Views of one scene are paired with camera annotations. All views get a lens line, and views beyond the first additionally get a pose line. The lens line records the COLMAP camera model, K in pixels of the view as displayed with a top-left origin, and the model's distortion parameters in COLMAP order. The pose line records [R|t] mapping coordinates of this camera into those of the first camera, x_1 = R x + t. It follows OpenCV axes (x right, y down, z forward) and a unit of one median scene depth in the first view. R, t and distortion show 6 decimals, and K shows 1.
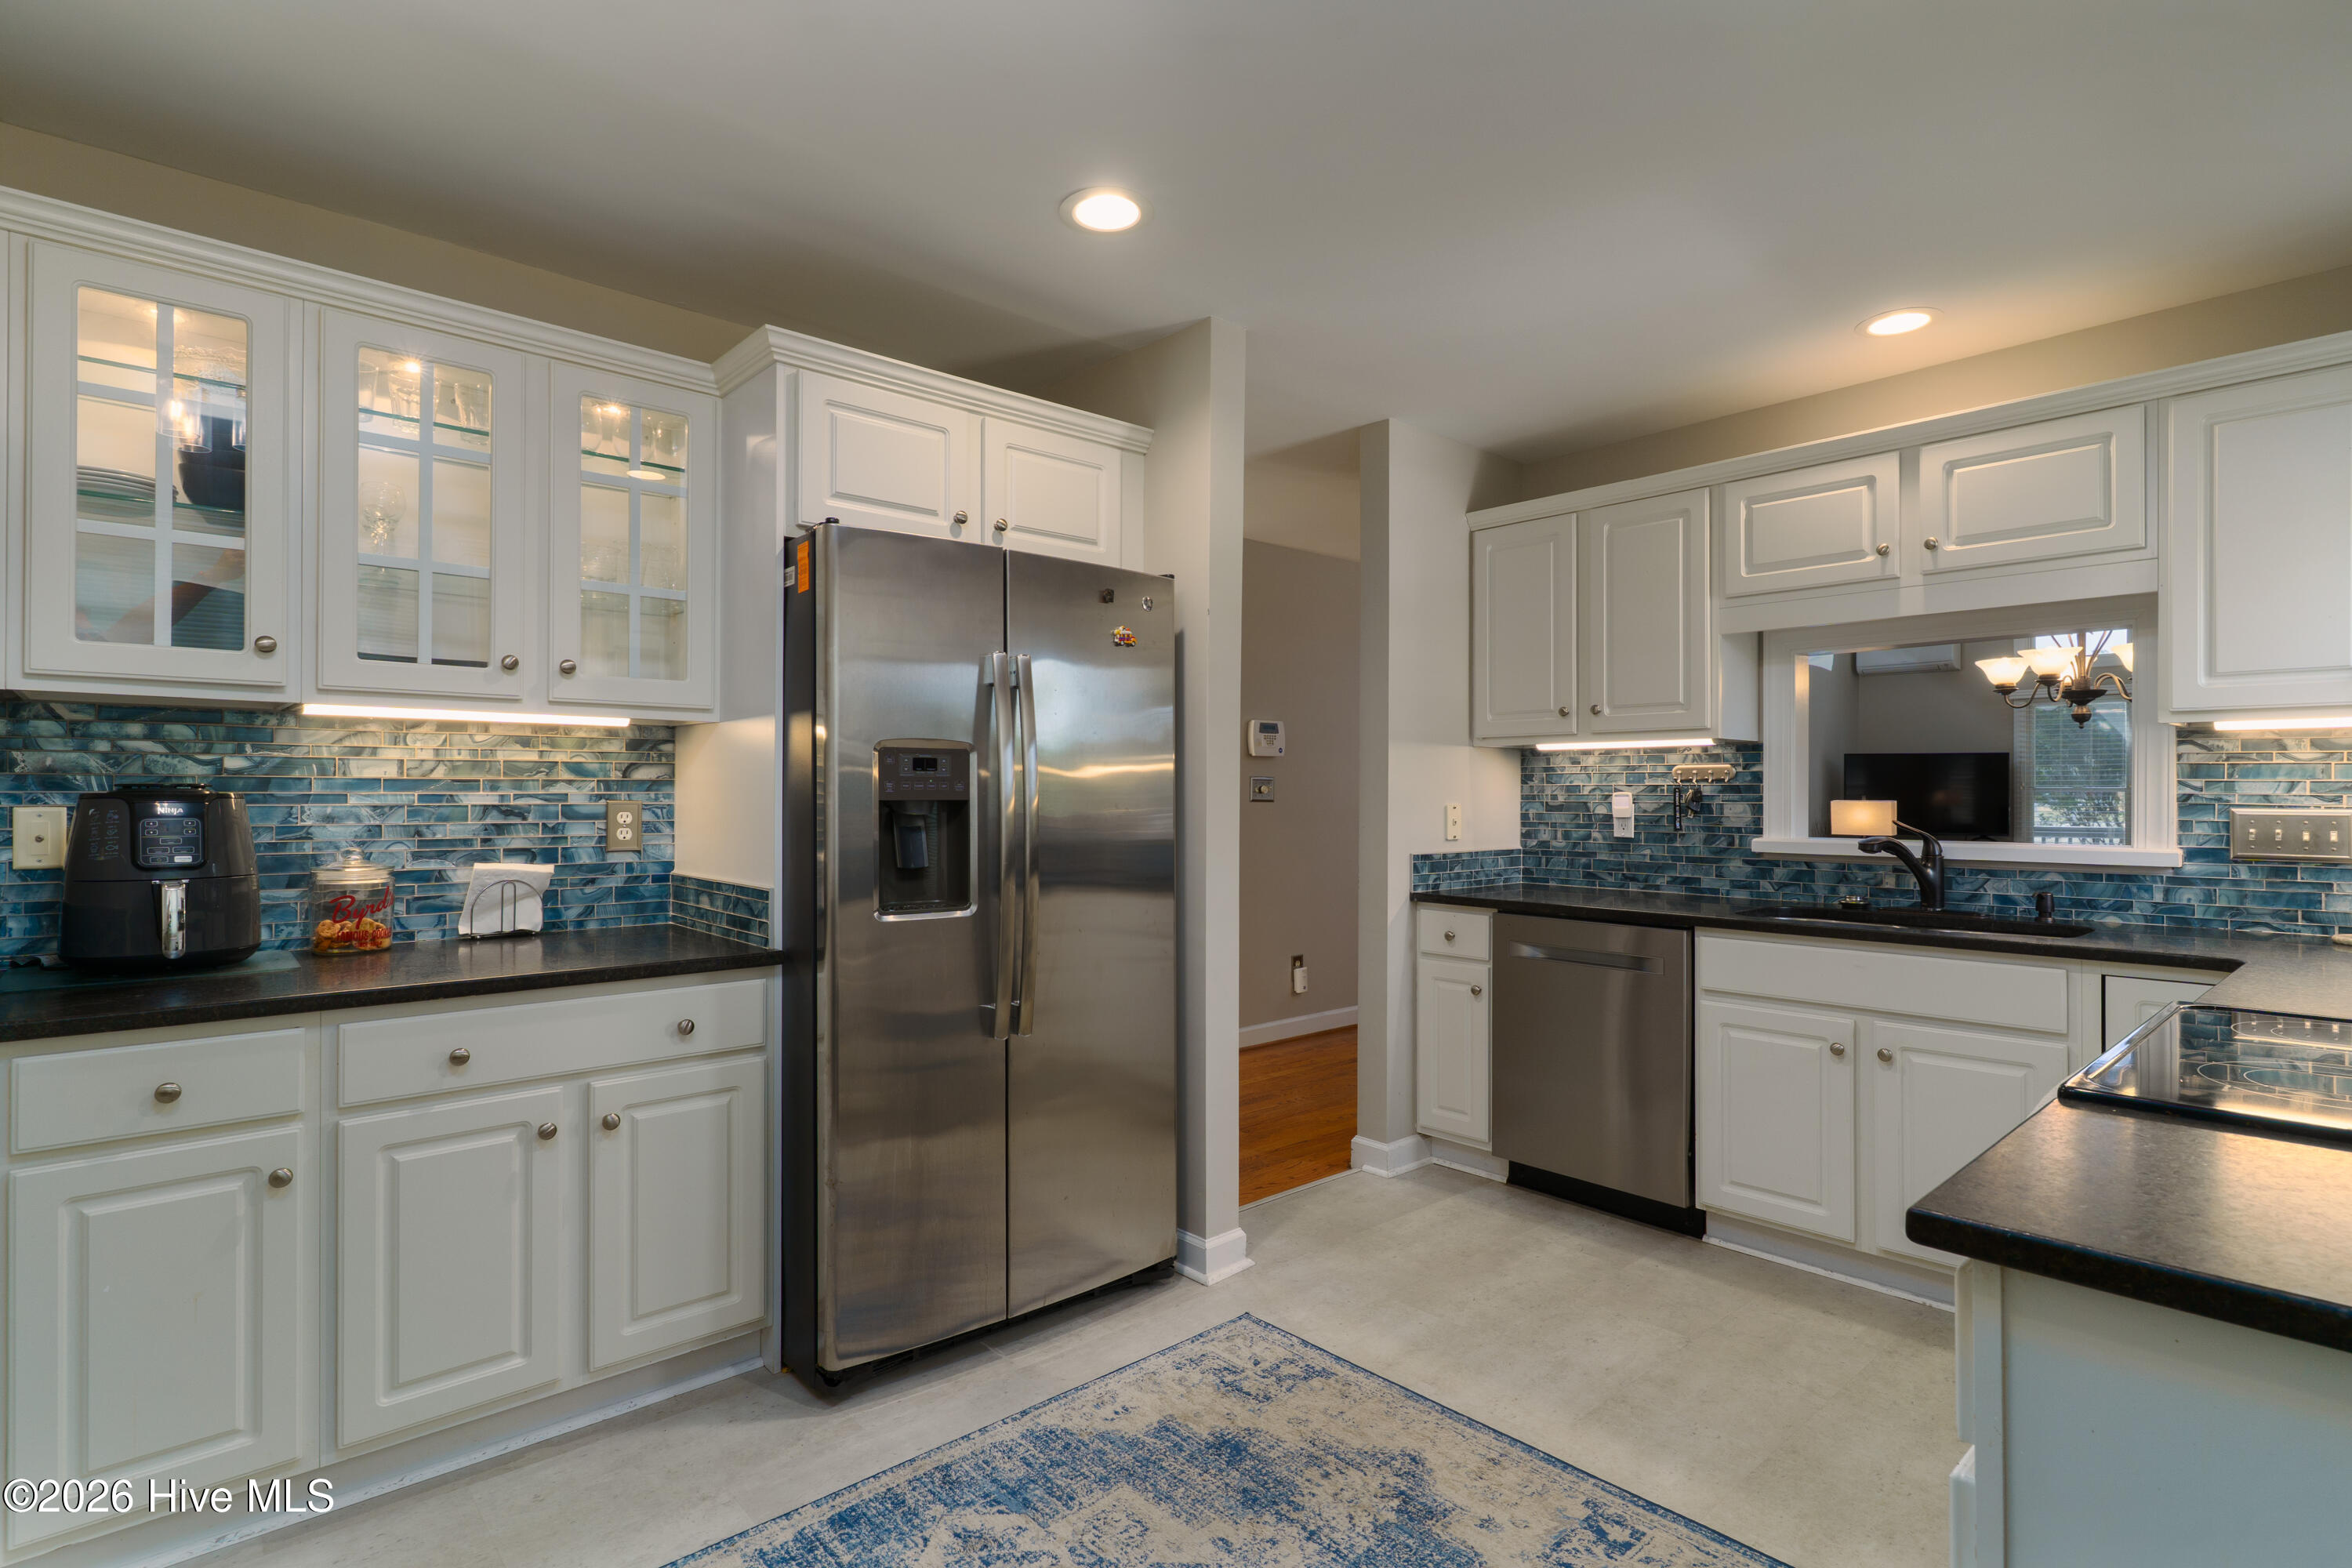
lens RADIAL K [[1147.5, 0, 1172.0], [0, 1147.5, 788.7], [0, 0, 1]] dist [0.004882, -0.002604]
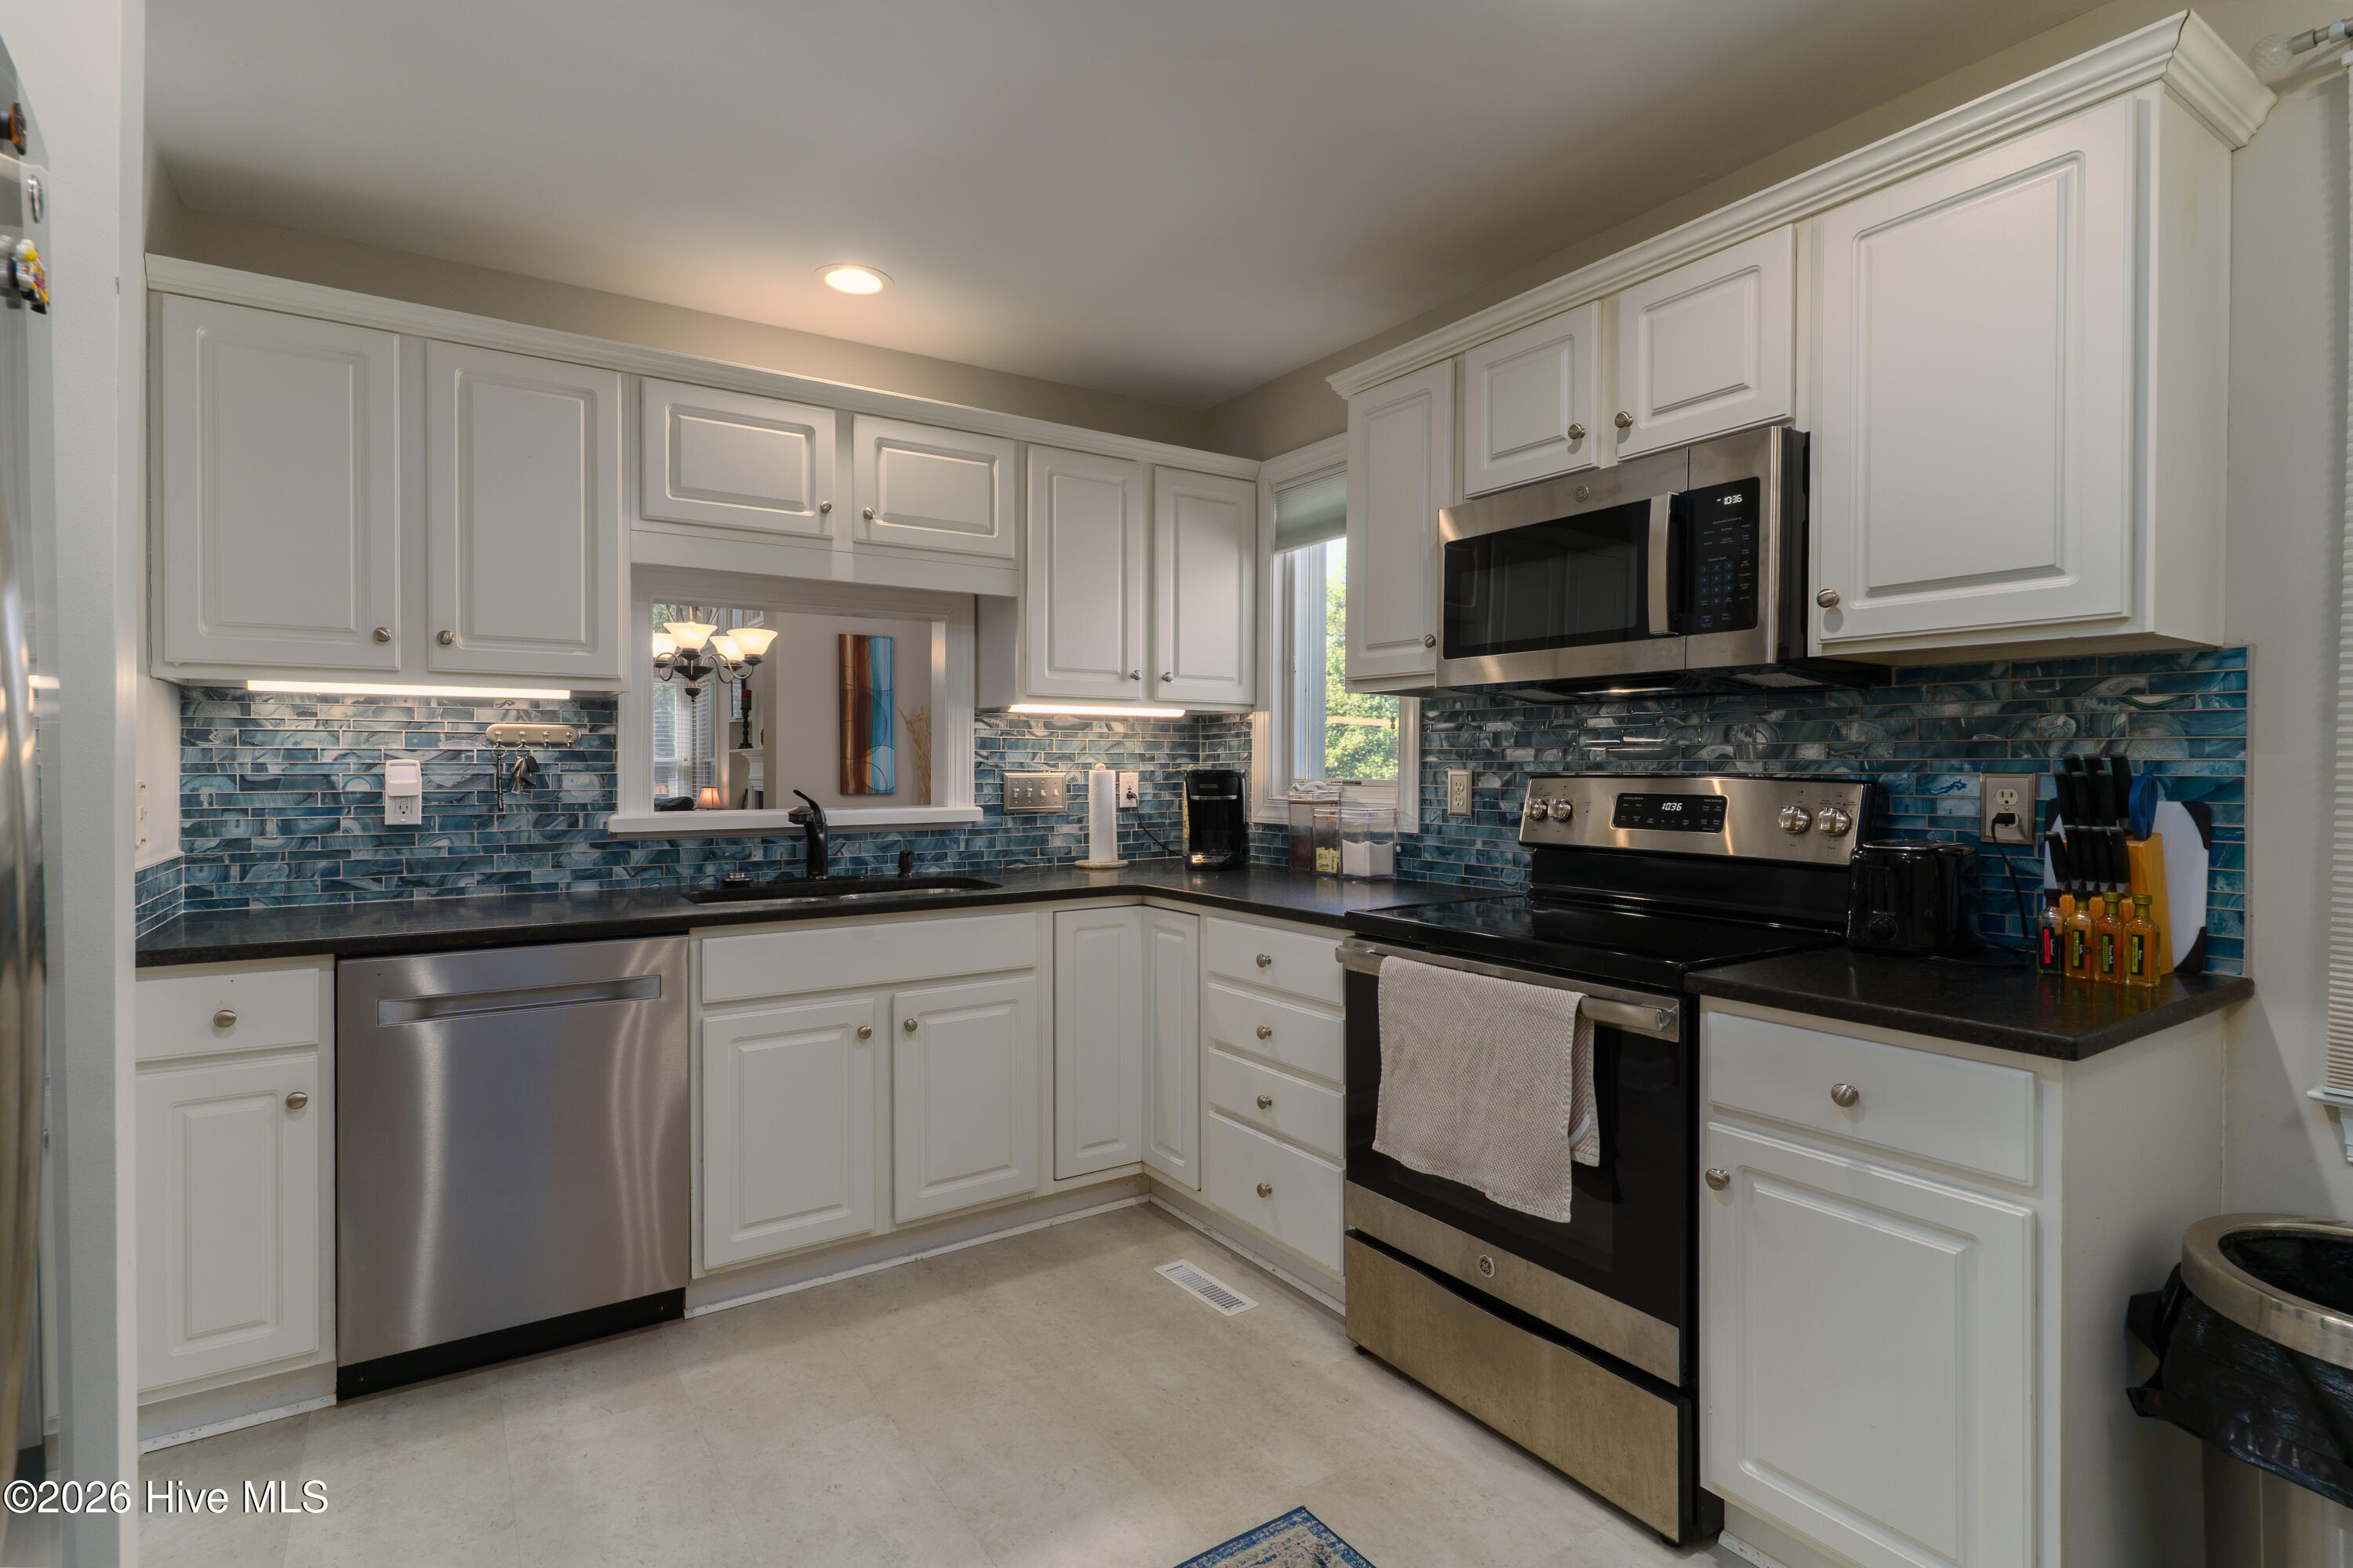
lens RADIAL K [[1148.0, 0, 1167.4], [0, 1148.0, 771.3], [0, 0, 1]] dist [0.004882, -0.002604]
pose [[0.143717, -0.007347, 0.989592, -0.246203], [-0.003300, 0.999963, 0.007903, 0.003485], [-0.989613, -0.004401, 0.143688, 0.484213]]
